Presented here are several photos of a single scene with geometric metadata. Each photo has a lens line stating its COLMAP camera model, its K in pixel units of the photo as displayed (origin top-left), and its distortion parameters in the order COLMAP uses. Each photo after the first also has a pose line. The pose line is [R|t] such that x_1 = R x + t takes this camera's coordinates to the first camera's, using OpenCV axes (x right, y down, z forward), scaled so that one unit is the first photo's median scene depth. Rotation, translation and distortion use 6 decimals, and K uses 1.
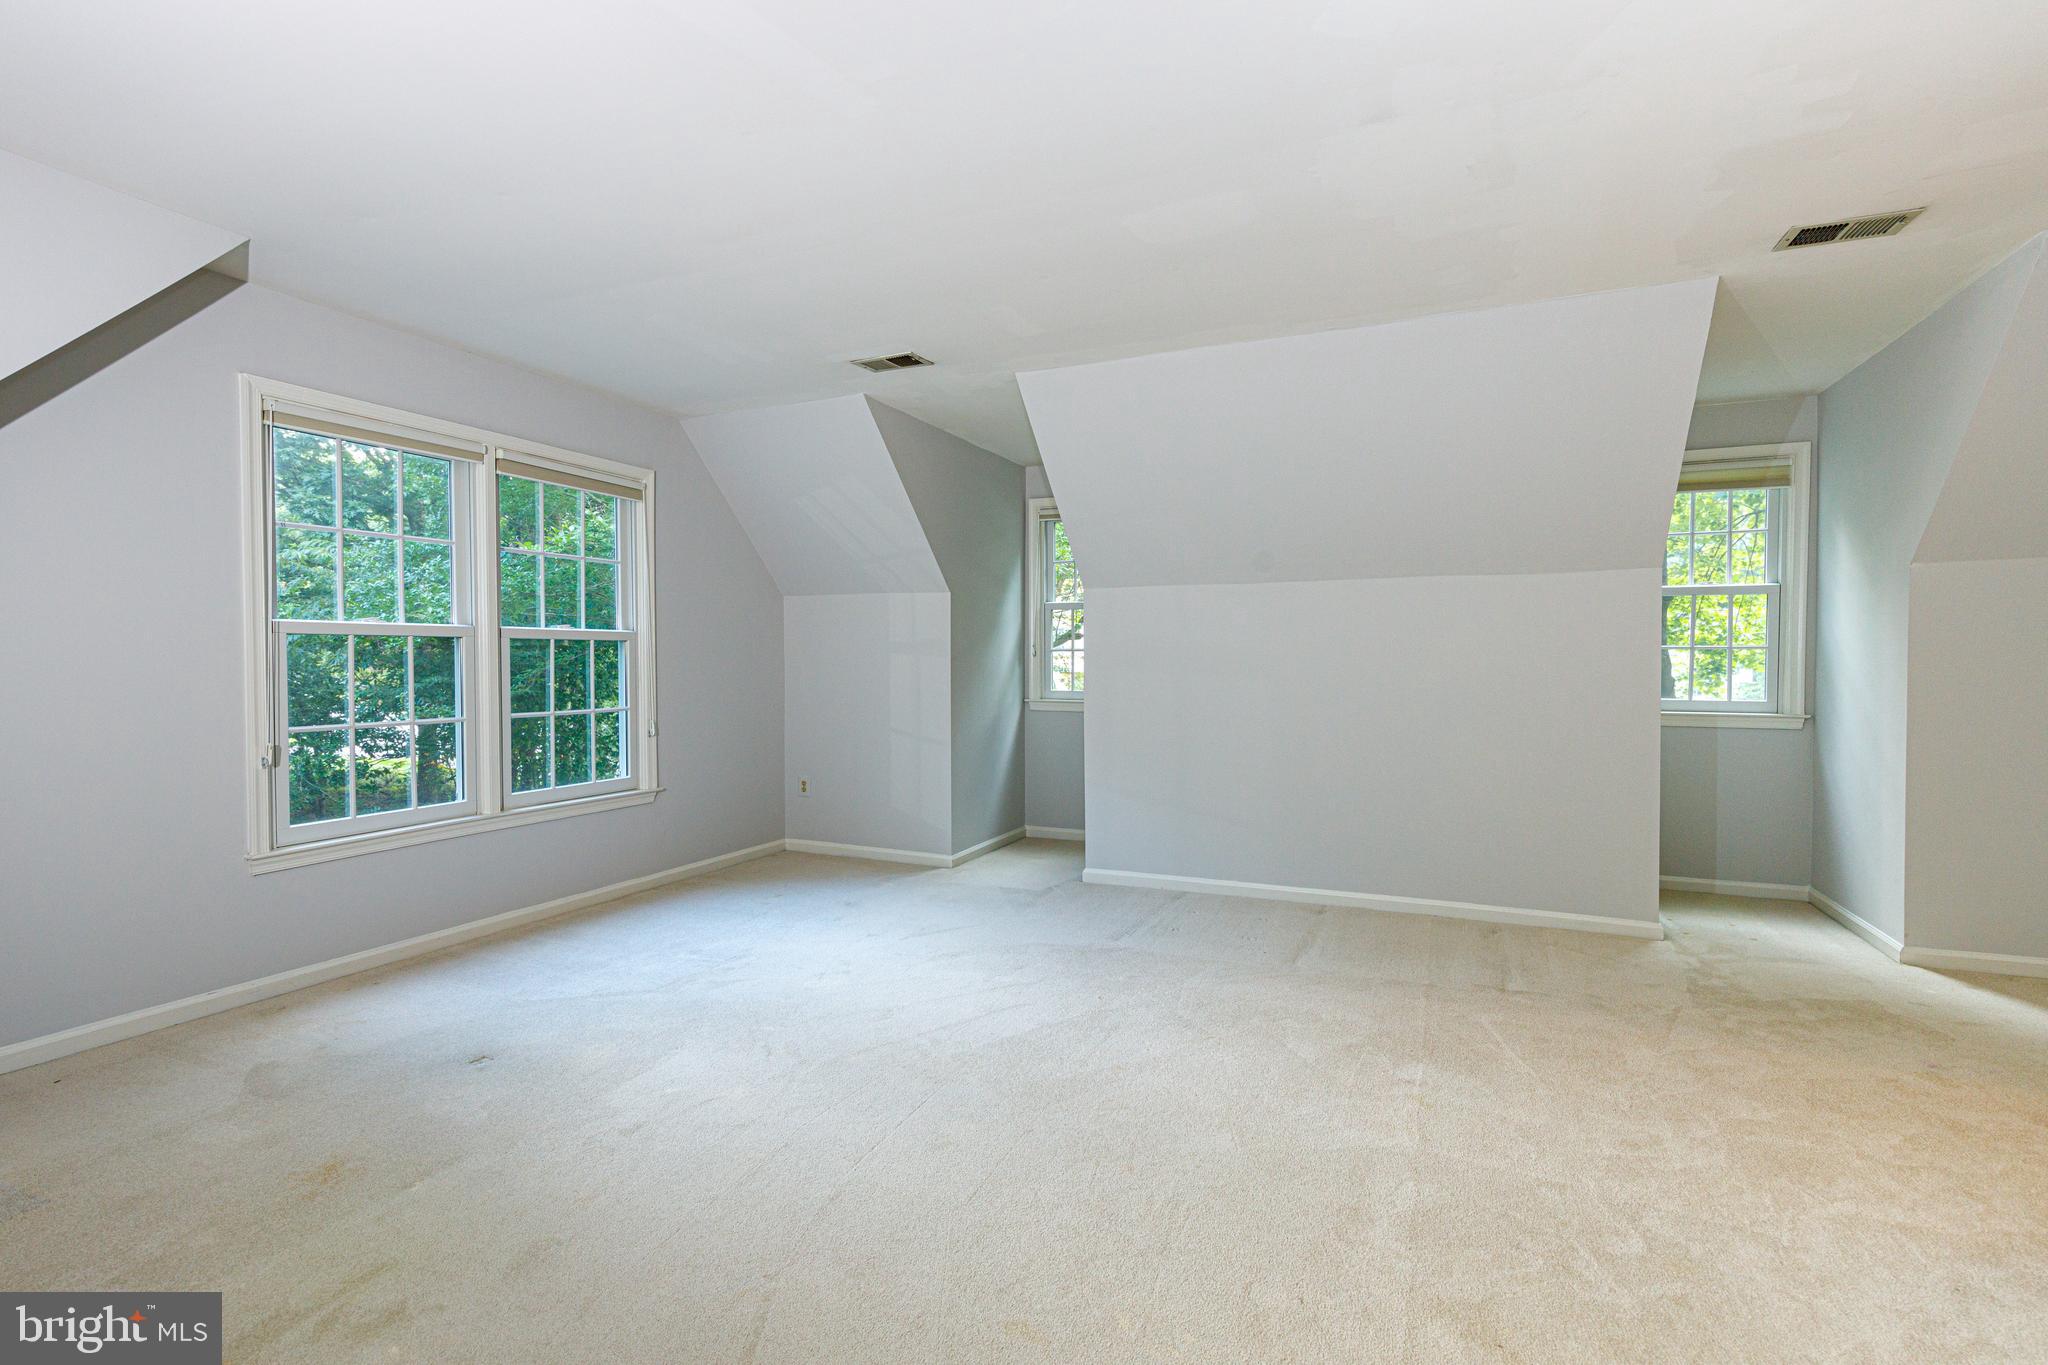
lens RADIAL K [[960.0, 0, 1022.2], [0, 960.0, 684.3], [0, 0, 1]] dist [0.006026, 0.000266]
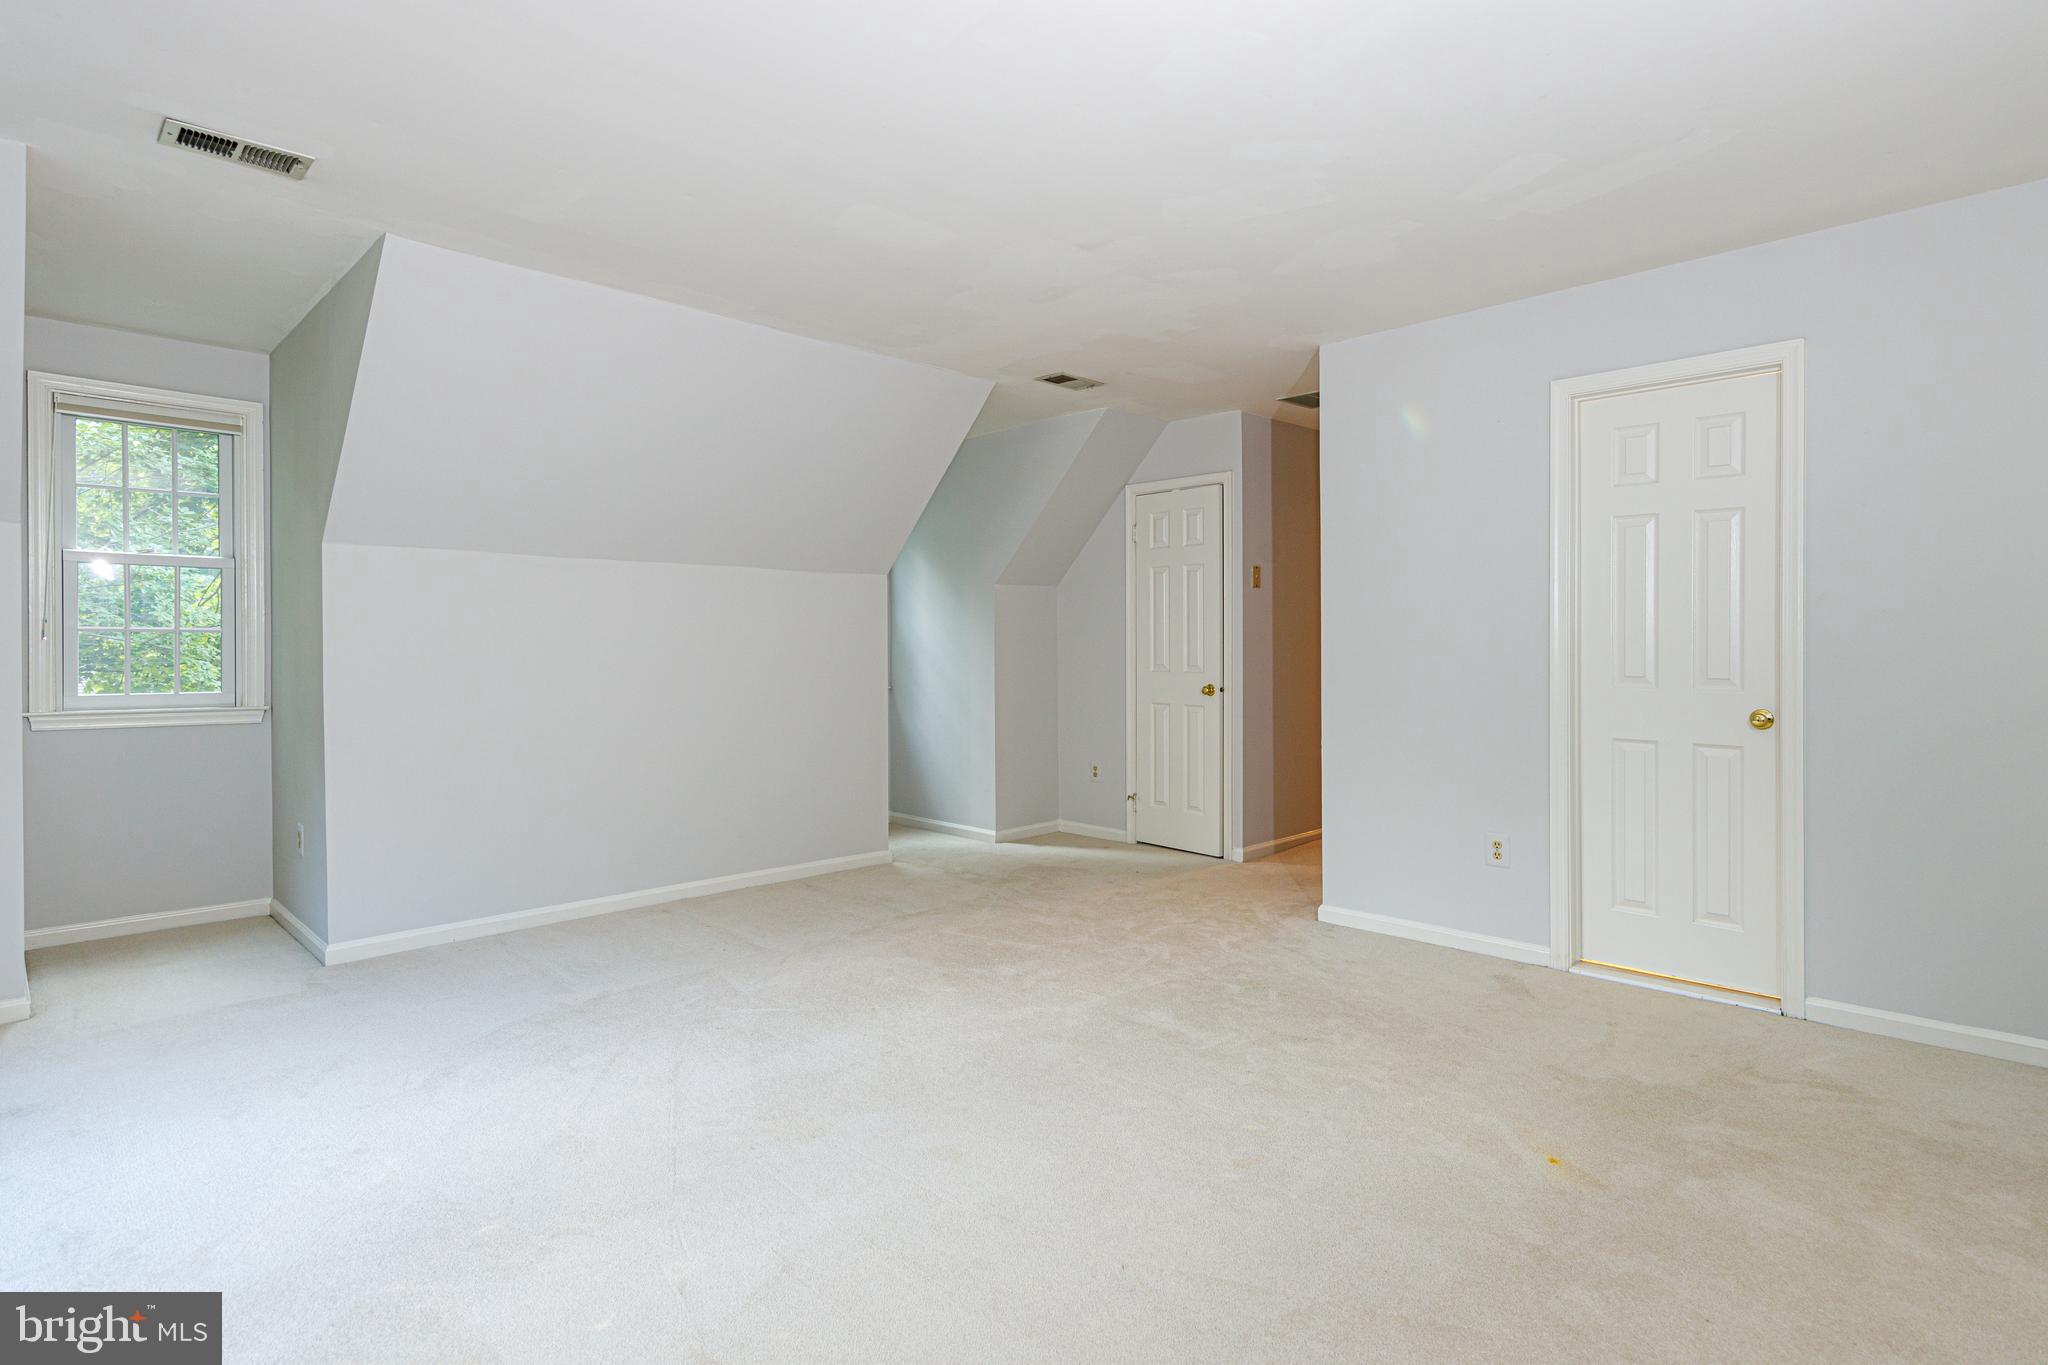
lens RADIAL K [[1056.0, 0, 1025.3], [0, 1056.0, 664.9], [0, 0, 1]] dist [0.004193, 0.000247]
pose [[0.356850, -0.015154, 0.934039, -0.850346], [0.024327, 0.999680, 0.006925, -0.008836], [-0.933845, 0.020251, 0.357104, 0.453618]]
